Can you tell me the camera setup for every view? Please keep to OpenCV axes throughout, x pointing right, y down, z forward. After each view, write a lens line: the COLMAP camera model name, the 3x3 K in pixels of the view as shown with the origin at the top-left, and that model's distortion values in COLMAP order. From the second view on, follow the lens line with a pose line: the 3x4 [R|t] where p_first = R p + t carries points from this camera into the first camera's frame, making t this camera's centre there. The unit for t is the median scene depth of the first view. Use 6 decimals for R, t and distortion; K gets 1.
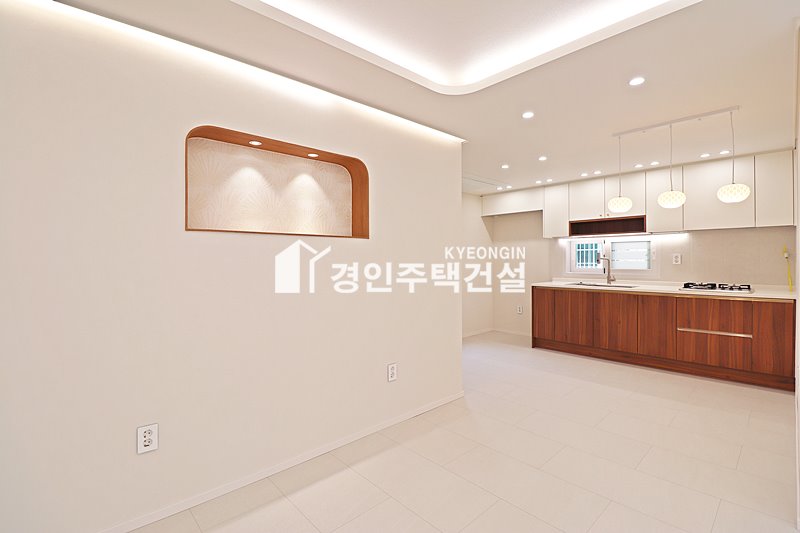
lens RADIAL K [[370.3, 0, 403.8], [0, 370.3, 262.9], [0, 0, 1]] dist [-0.003716, -0.010481]
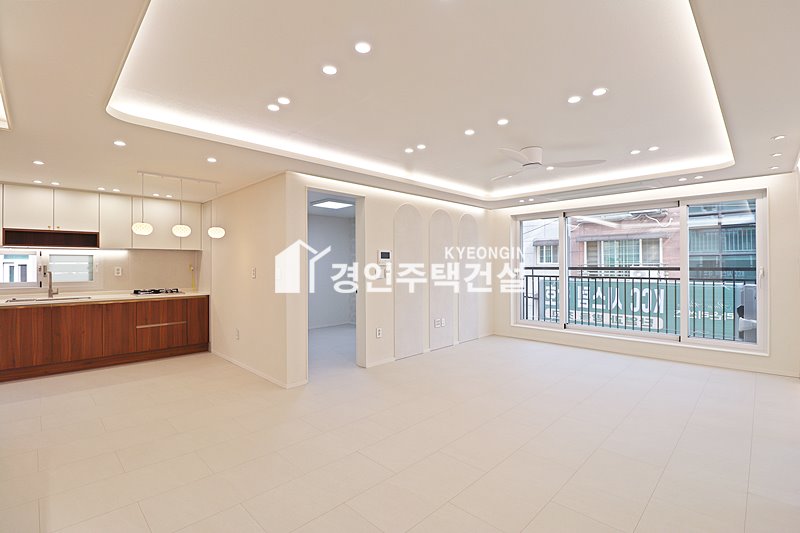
lens RADIAL K [[370.3, 0, 400.6], [0, 370.3, 265.3], [0, 0, 1]] dist [-0.003716, -0.010481]
pose [[-0.037327, 0.008139, 0.999270, -0.545499], [0.013641, 0.999878, -0.007634, -0.009738], [-0.999210, 0.013346, -0.037433, 0.146509]]
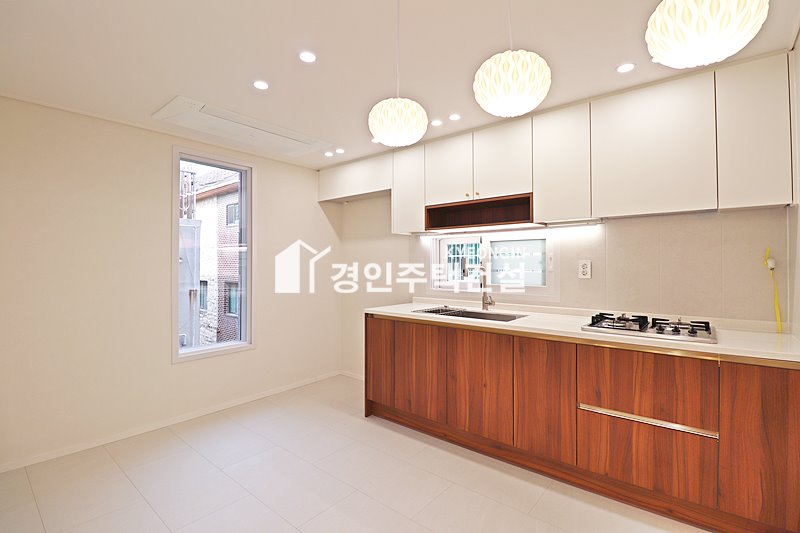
lens RADIAL K [[370.3, 0, 406.4], [0, 370.3, 261.8], [0, 0, 1]] dist [-0.003716, -0.010481]
pose [[0.991938, 0.006844, 0.126539, 0.436515], [-0.004410, 0.999800, -0.019503, -0.011180], [-0.126647, 0.018788, 0.991770, 0.513604]]
